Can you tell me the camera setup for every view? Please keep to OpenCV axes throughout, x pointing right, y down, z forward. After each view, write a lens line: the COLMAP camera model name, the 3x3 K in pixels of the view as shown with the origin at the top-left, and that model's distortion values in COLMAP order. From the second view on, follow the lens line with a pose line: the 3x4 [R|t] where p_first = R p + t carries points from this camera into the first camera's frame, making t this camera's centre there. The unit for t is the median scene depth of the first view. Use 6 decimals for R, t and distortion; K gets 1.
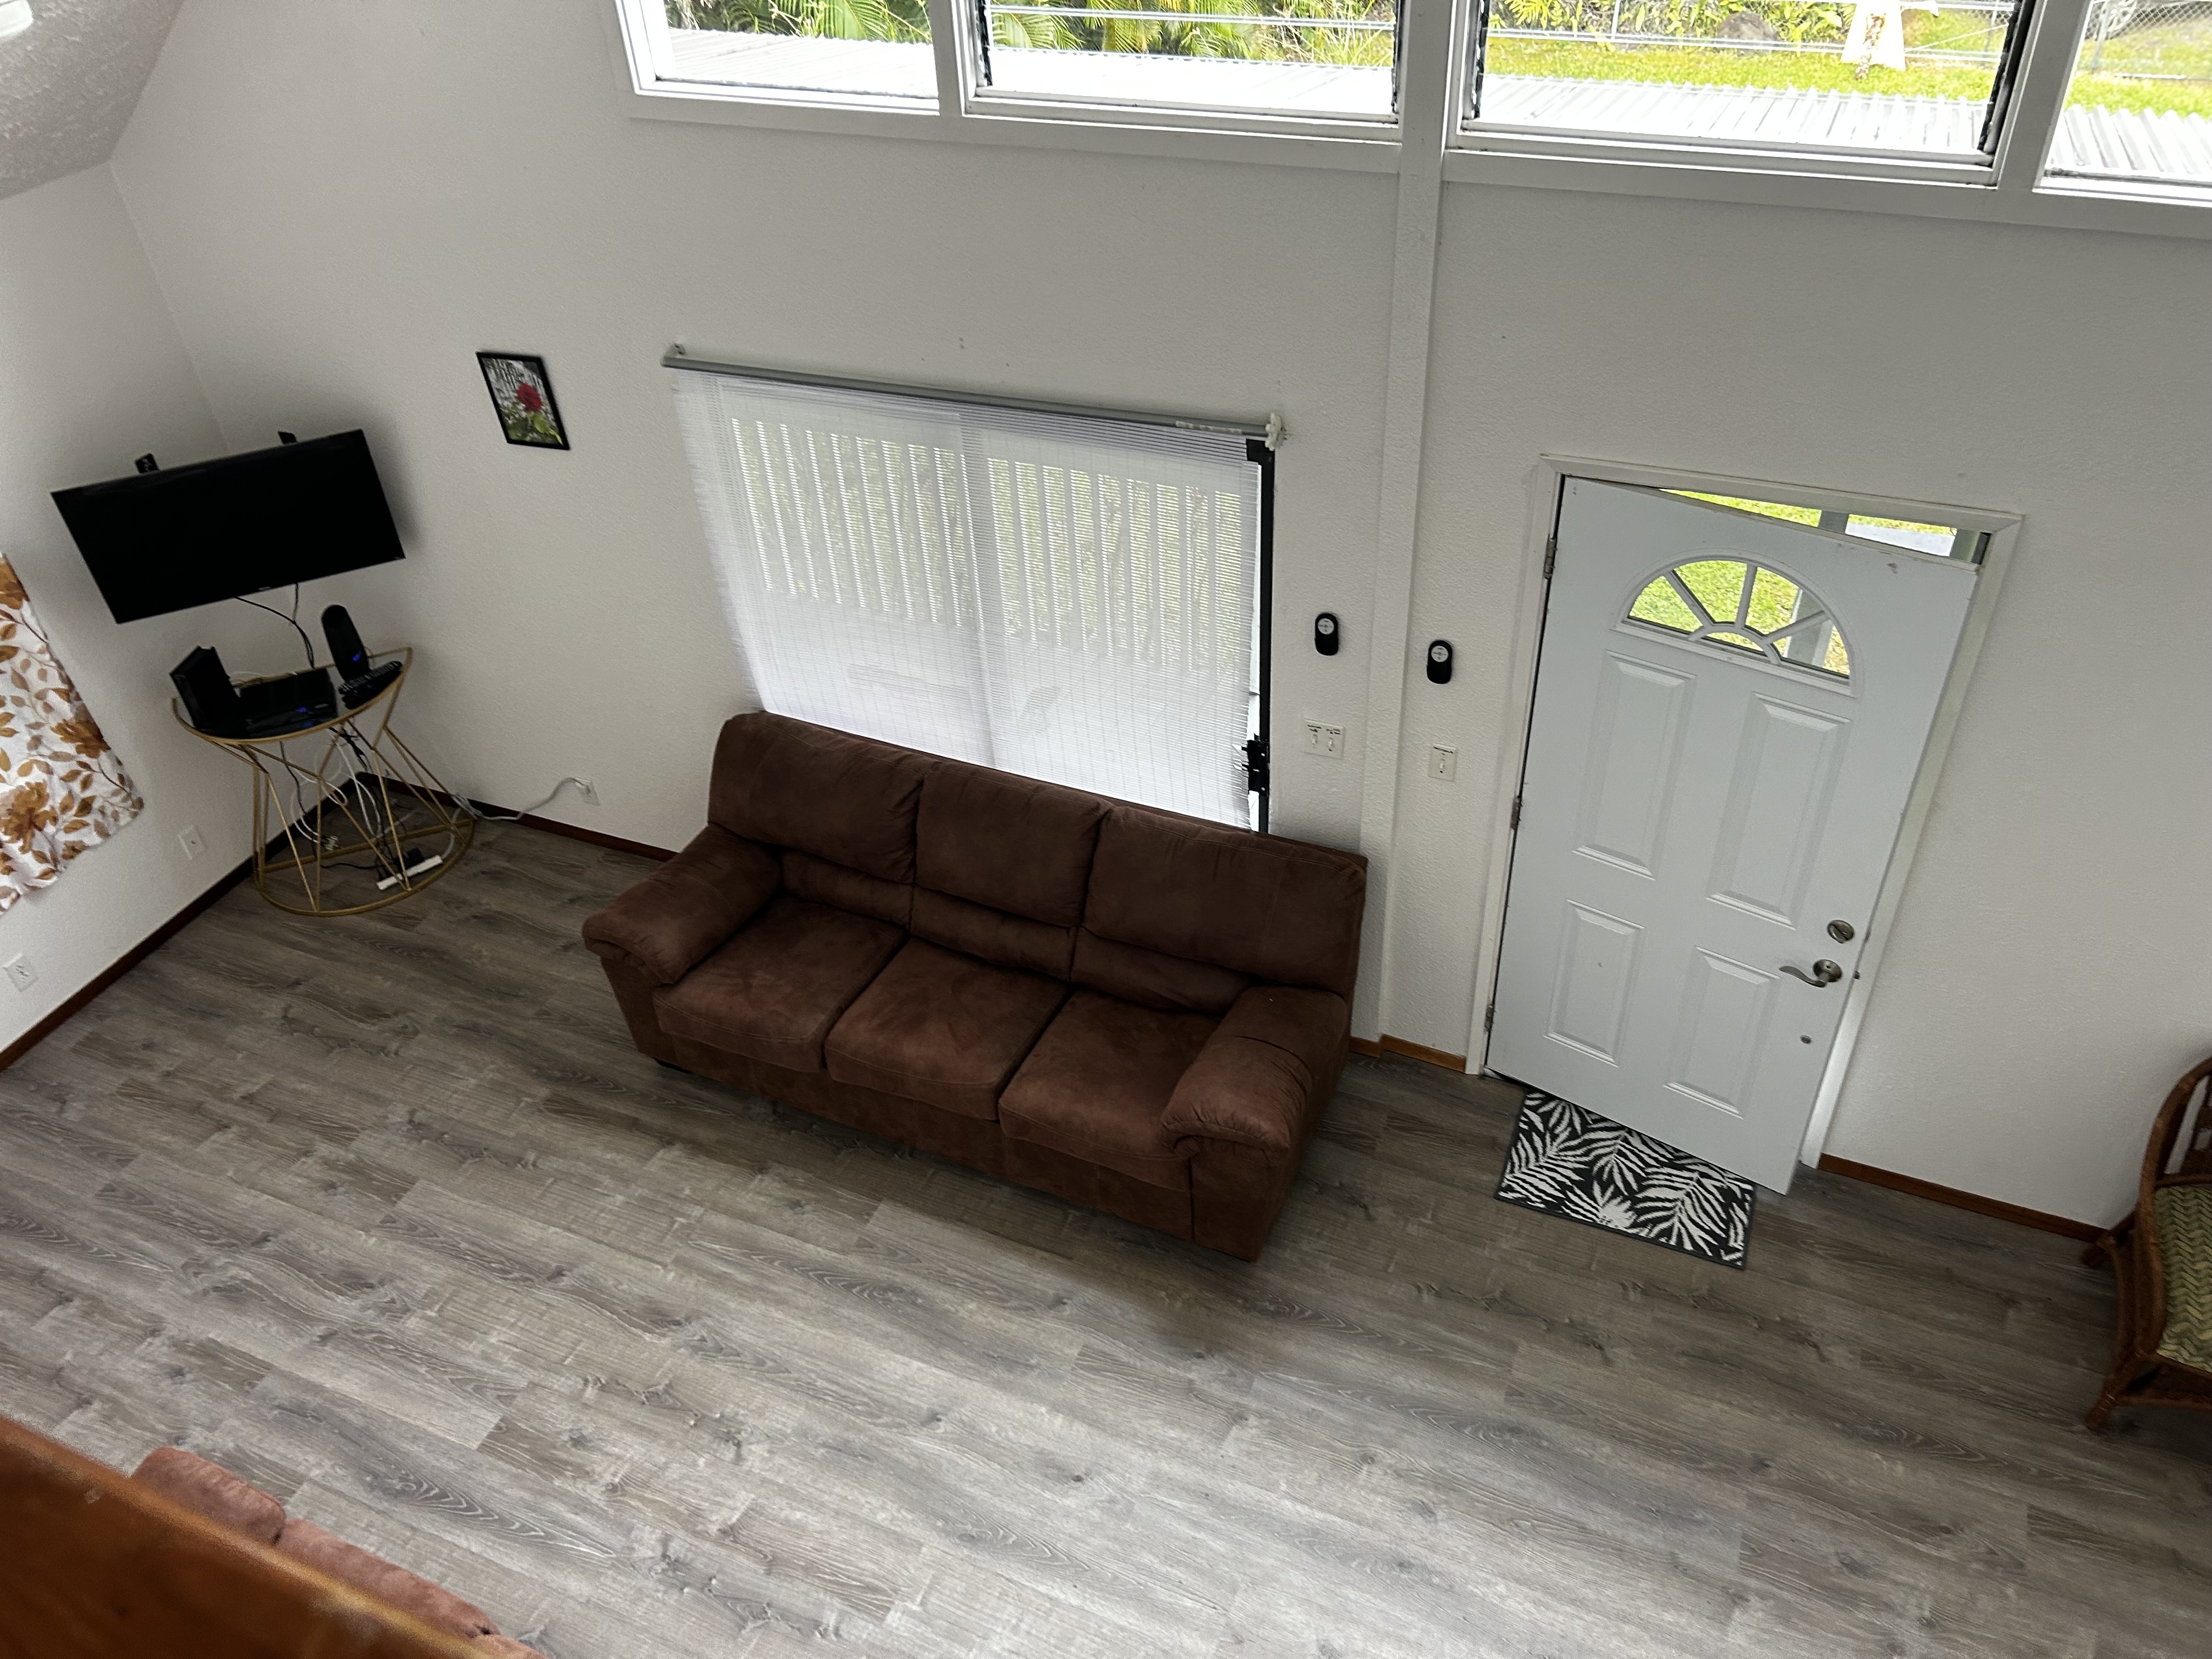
lens RADIAL K [[1649.7, 0, 1081.5], [0, 1649.7, 811.2], [0, 0, 1]] dist [0.007107, -0.005569]
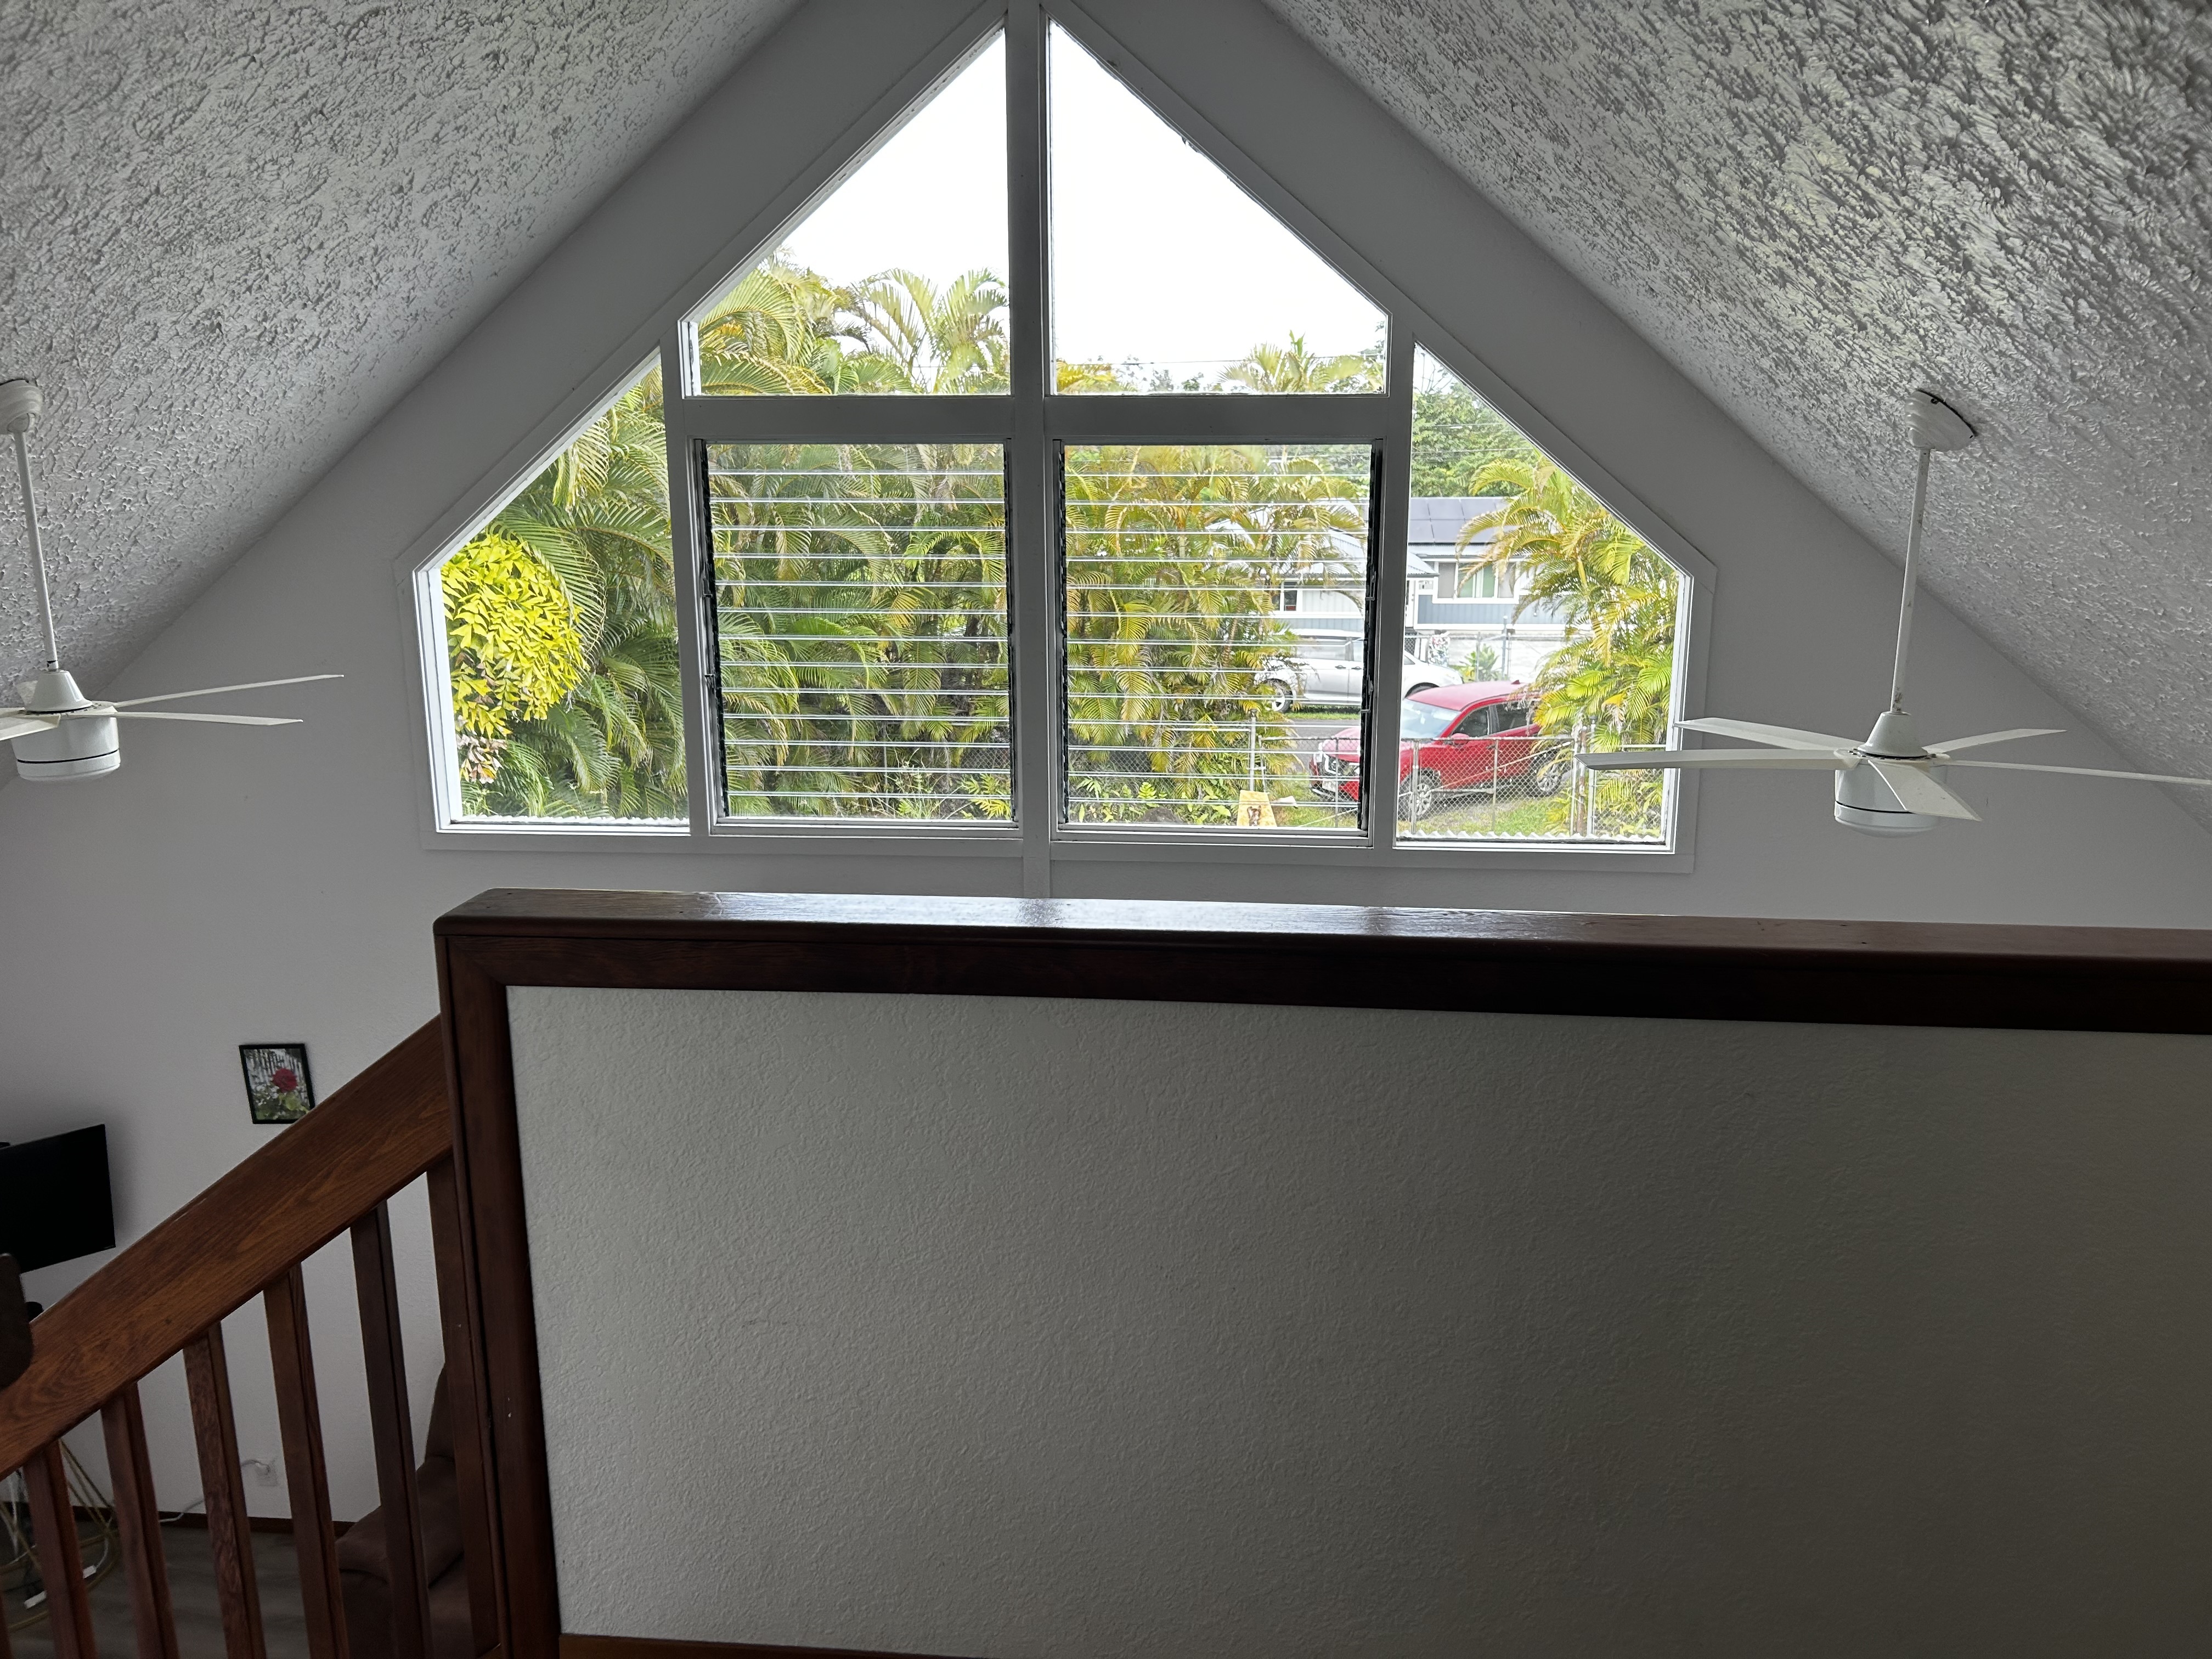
lens RADIAL K [[1649.7, 0, 1081.5], [0, 1649.7, 811.2], [0, 0, 1]] dist [0.007107, -0.005569]
pose [[0.952247, -0.017340, 0.304837, -0.150551], [0.150928, 0.894614, -0.420578, 0.156151], [-0.265418, 0.446503, 0.854511, -0.234026]]
